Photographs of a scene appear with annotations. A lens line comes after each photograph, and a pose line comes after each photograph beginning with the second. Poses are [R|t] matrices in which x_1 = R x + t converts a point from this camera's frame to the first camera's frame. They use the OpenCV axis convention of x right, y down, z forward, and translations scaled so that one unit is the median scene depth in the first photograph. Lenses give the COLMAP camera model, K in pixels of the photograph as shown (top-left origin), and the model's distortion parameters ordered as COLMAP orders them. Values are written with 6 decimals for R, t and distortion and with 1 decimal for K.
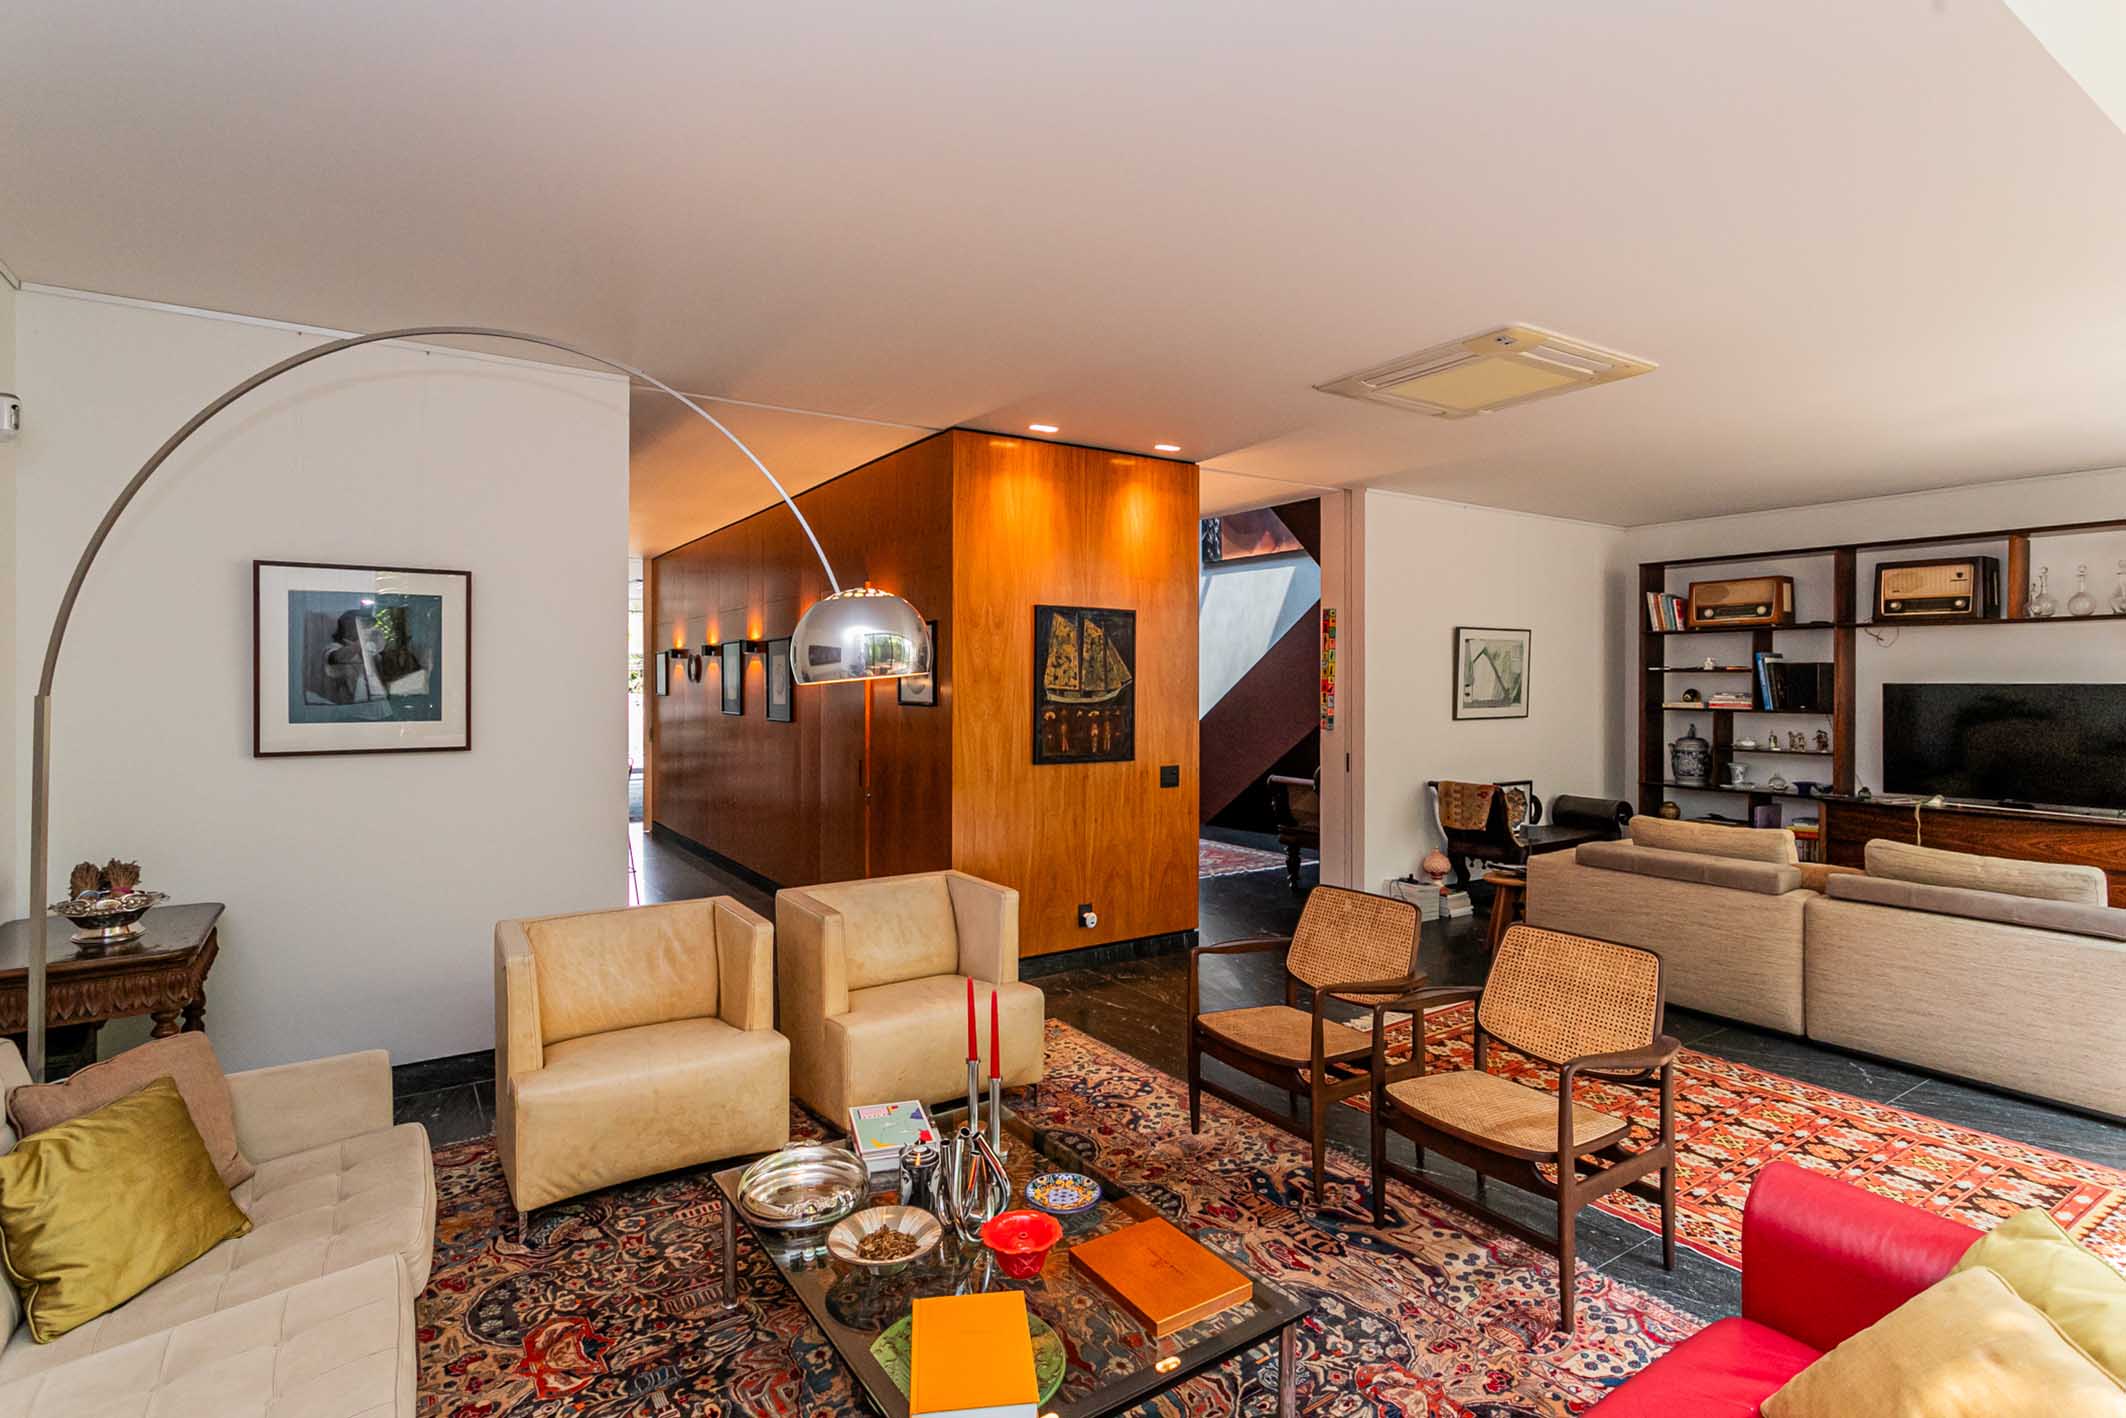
lens RADIAL K [[1019.9, 0, 1072.6], [0, 1019.9, 687.3], [0, 0, 1]] dist [-0.002949, 0.001648]
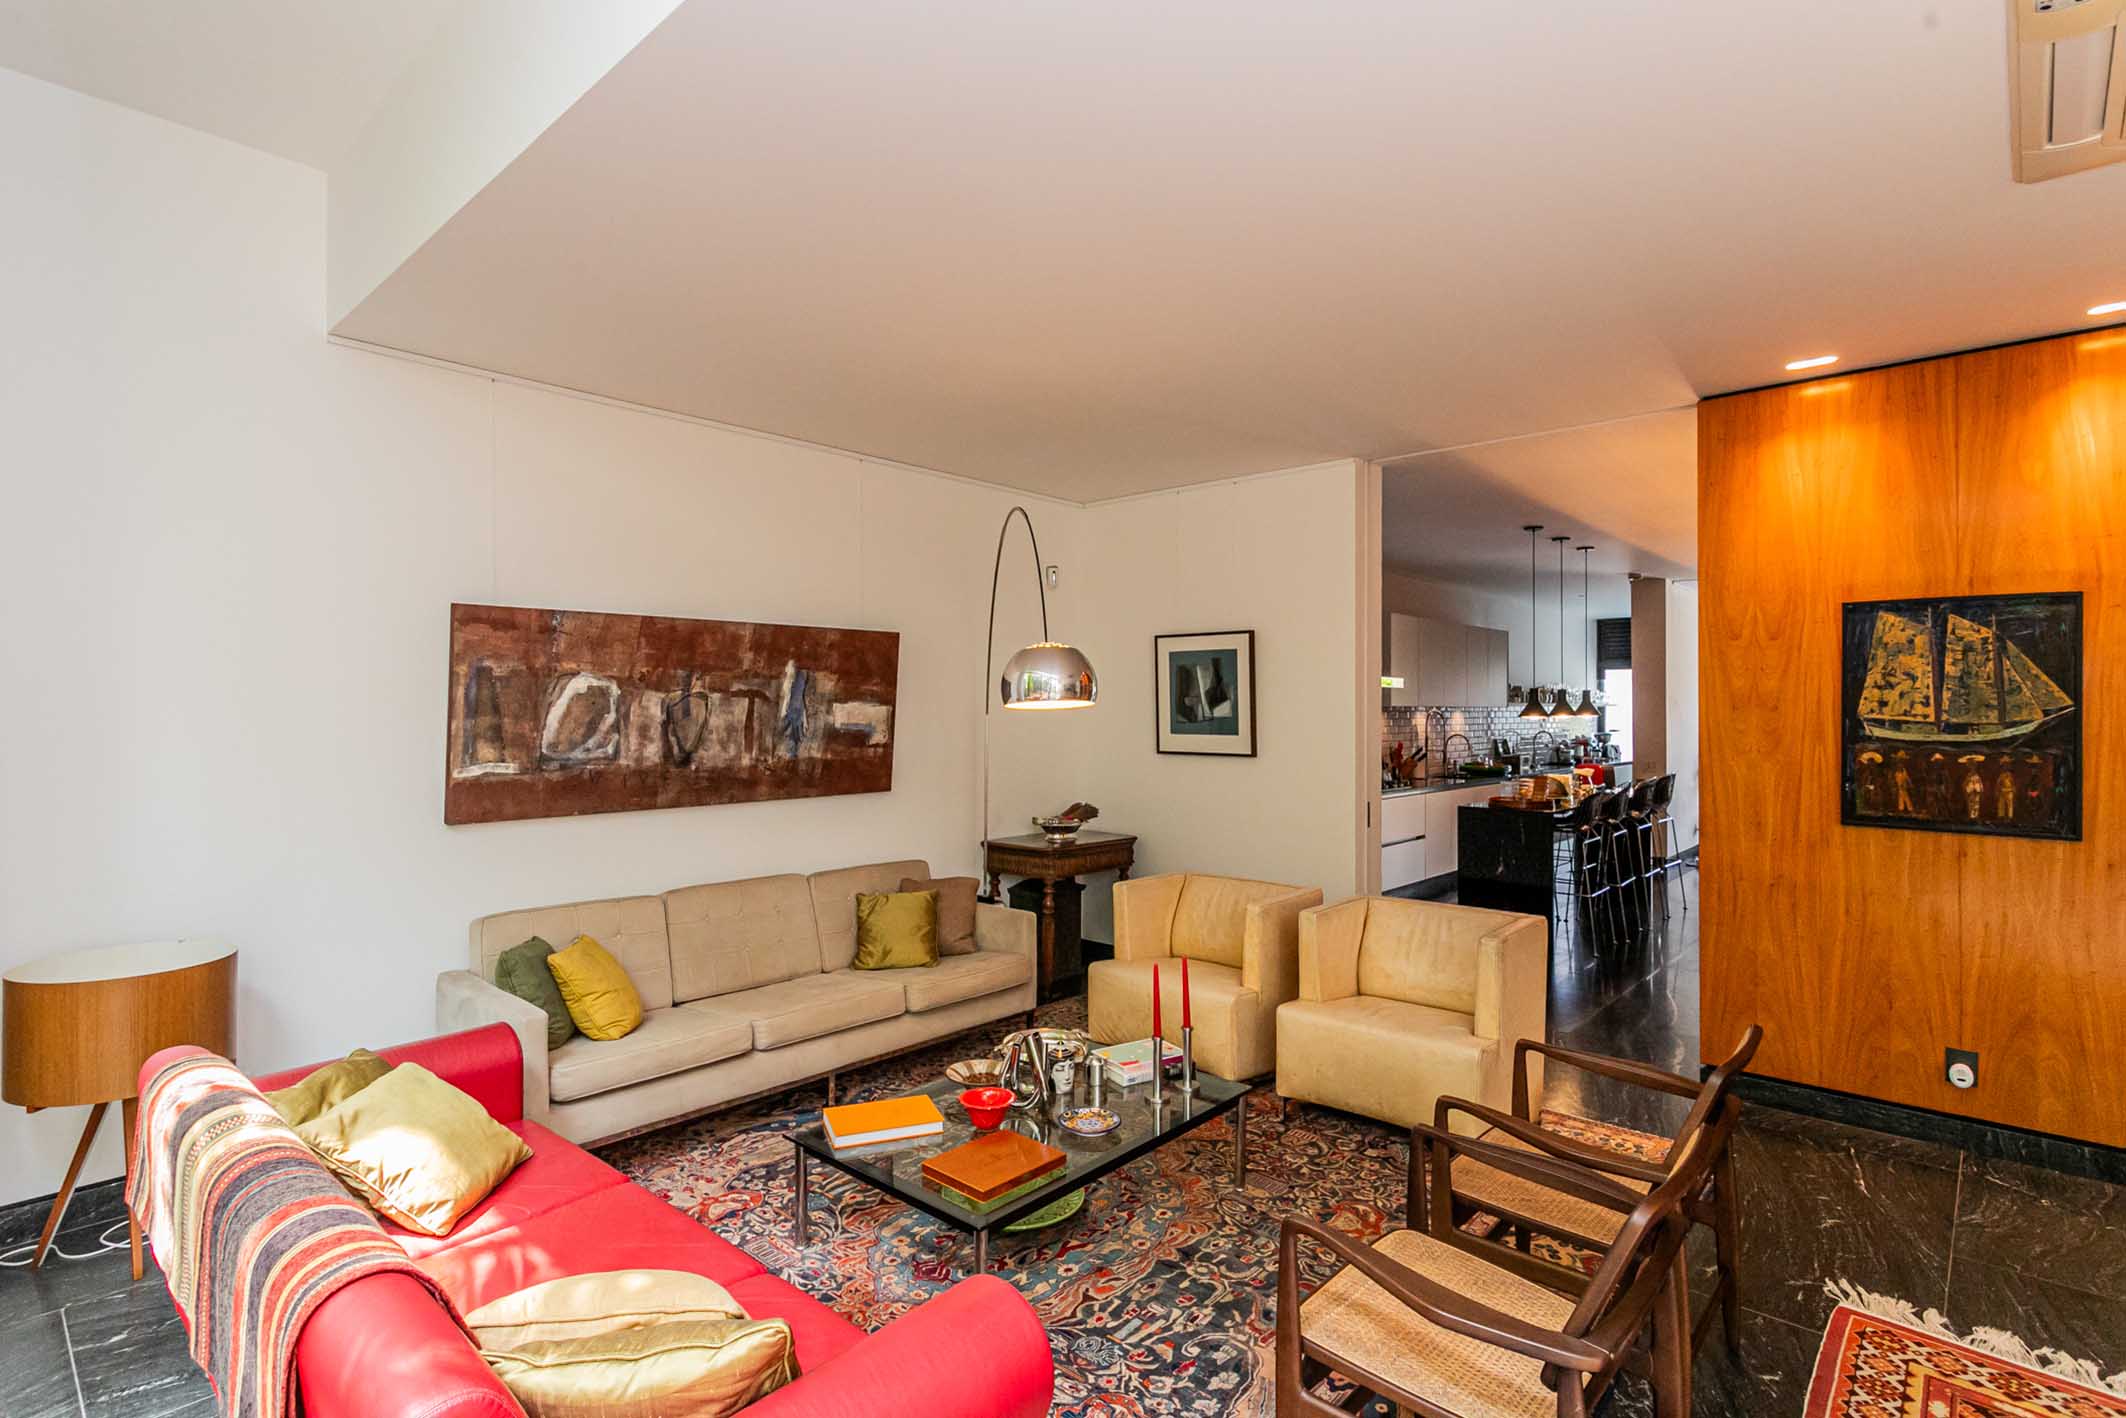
lens RADIAL K [[1019.9, 0, 1067.2], [0, 1019.9, 698.8], [0, 0, 1]] dist [-0.002949, 0.001648]
pose [[0.247914, -0.006272, -0.968762, 0.513504], [-0.004356, 0.999962, -0.007589, -0.005012], [0.968772, 0.006101, 0.247877, 0.286597]]
